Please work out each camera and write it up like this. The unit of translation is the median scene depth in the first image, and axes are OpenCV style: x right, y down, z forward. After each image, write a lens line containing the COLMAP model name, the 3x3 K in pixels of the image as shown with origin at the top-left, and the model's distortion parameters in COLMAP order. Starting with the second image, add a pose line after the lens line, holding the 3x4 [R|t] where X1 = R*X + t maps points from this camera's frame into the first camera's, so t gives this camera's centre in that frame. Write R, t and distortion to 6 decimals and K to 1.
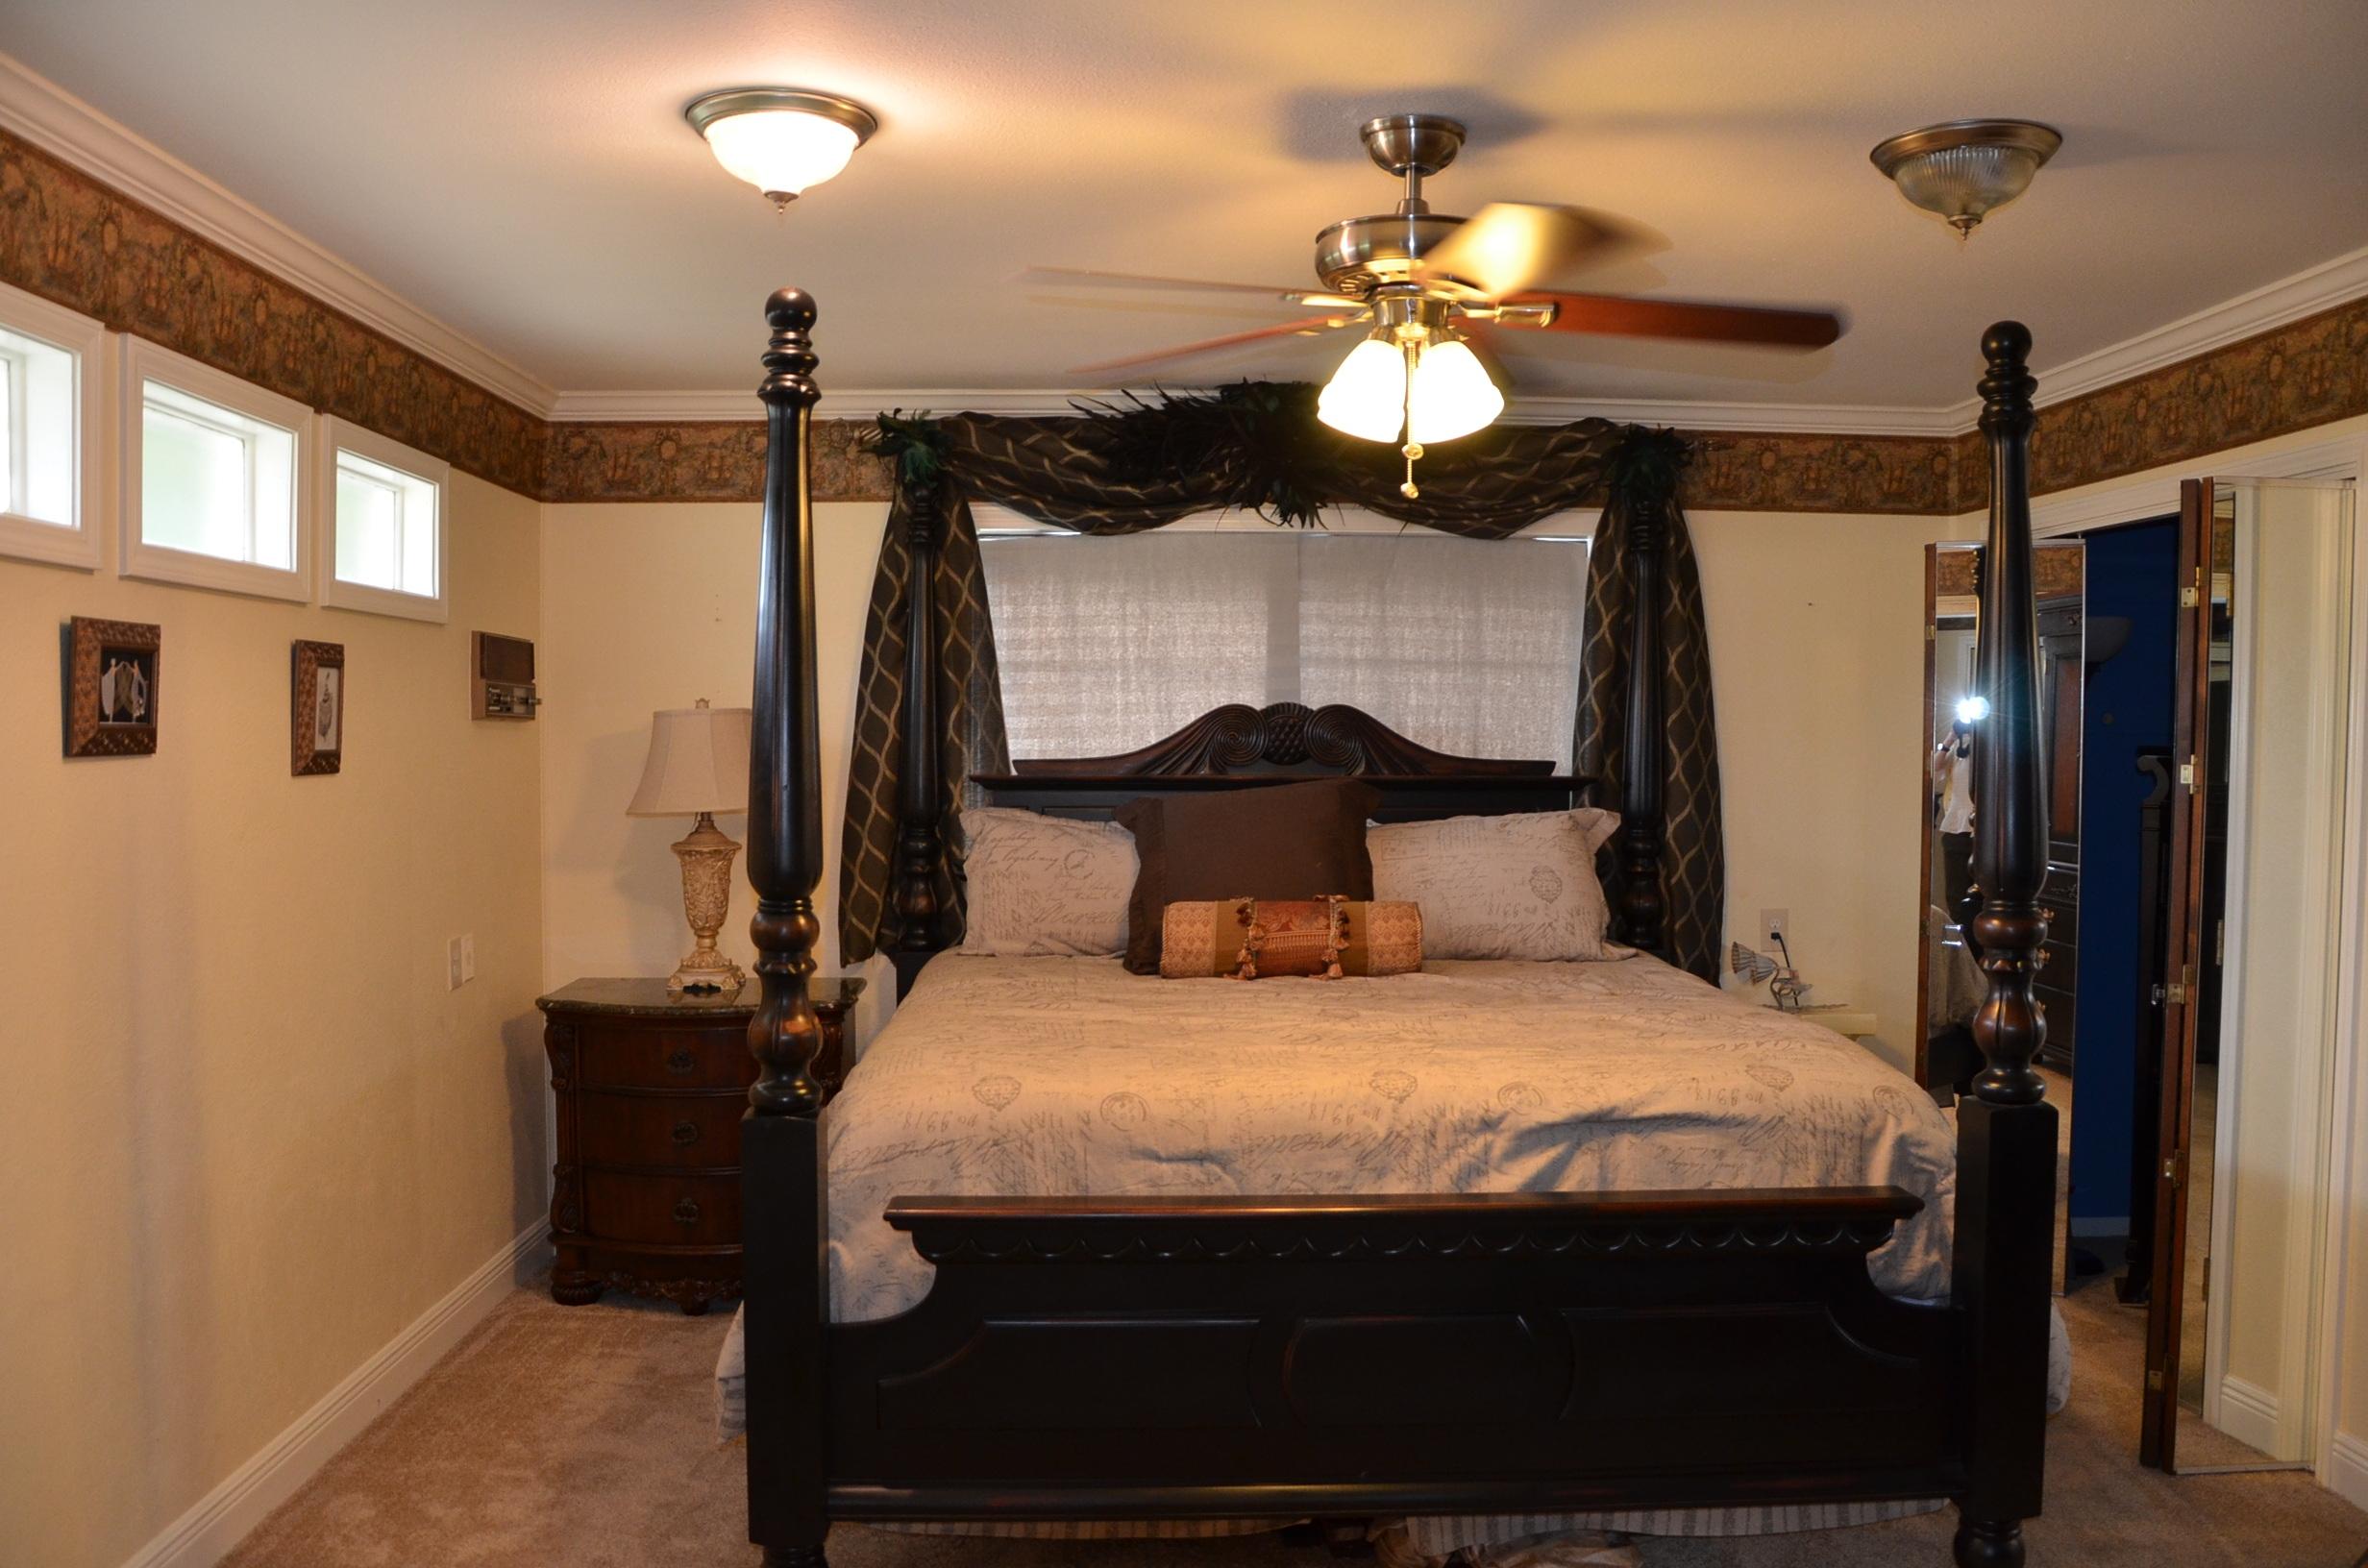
lens RADIAL K [[1867.2, 0, 1189.5], [0, 1867.2, 806.3], [0, 0, 1]] dist [-0.158871, 0.128300]
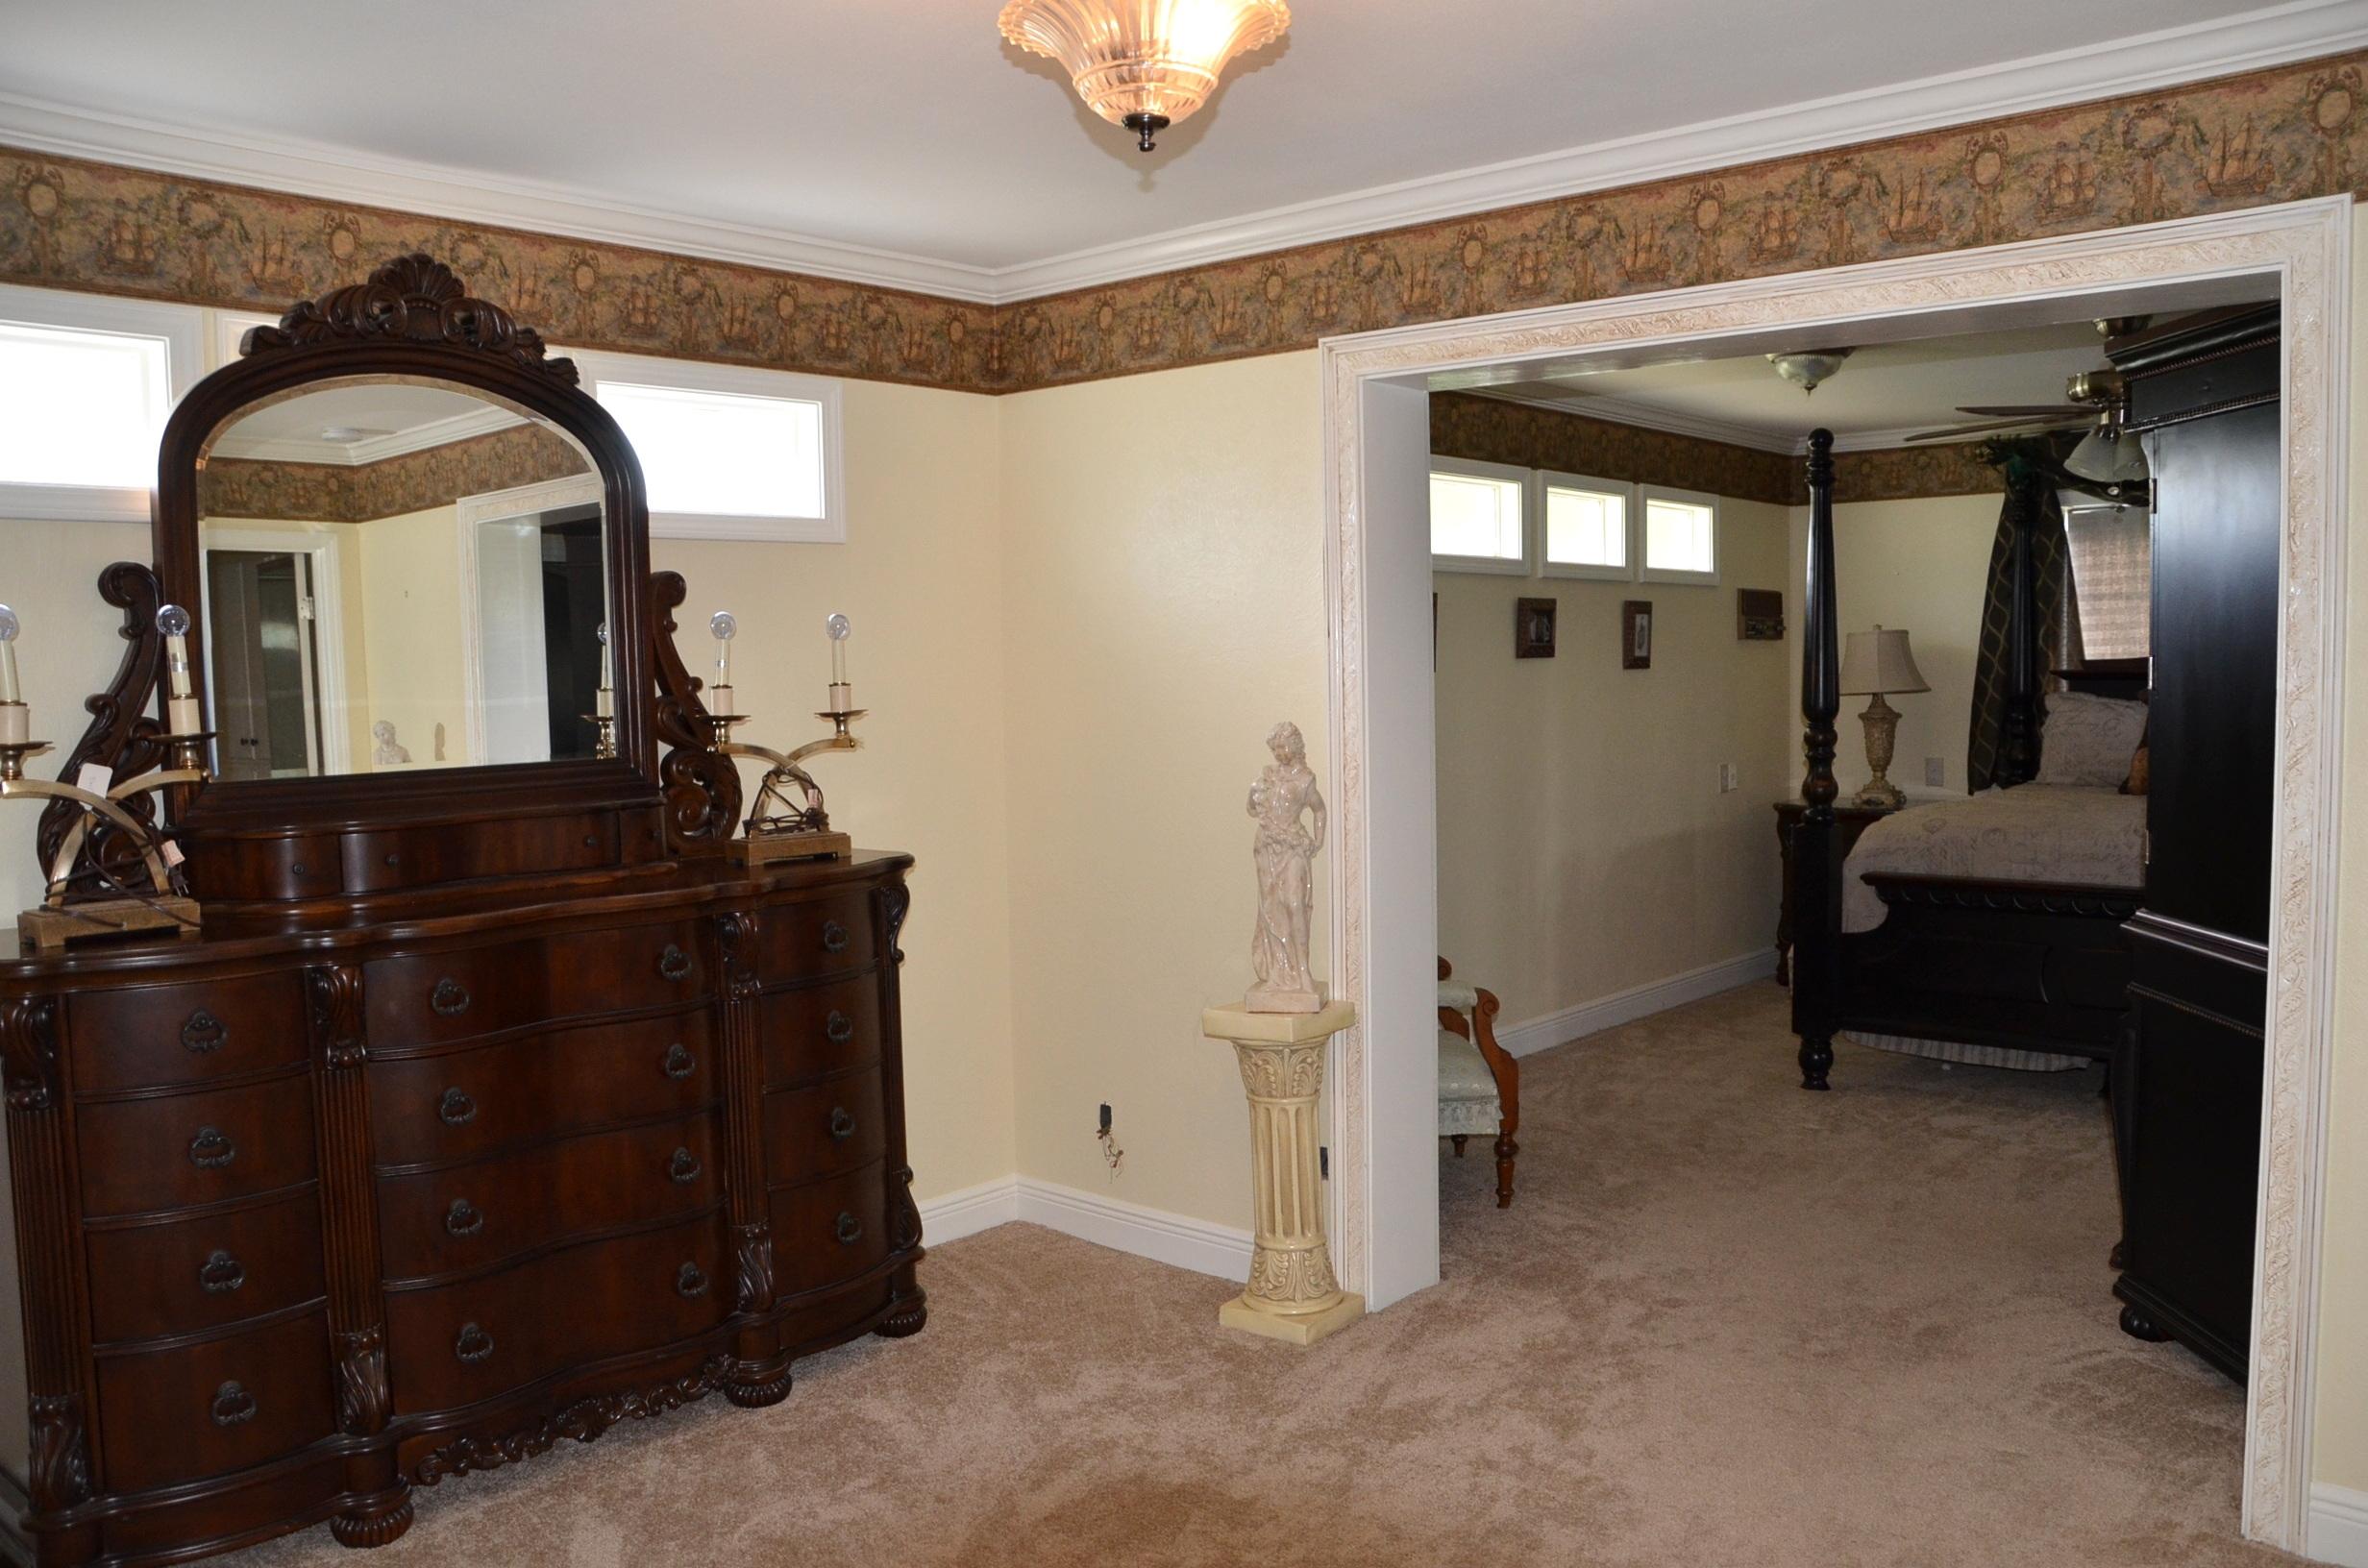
lens RADIAL K [[1867.2, 0, 1189.5], [0, 1867.2, 806.3], [0, 0, 1]] dist [-0.158871, 0.128300]
pose [[0.721944, 0.033935, -0.691119, 0.422602], [-0.005102, 0.999031, 0.043725, 0.035101], [0.691933, -0.028041, 0.721417, -0.593253]]
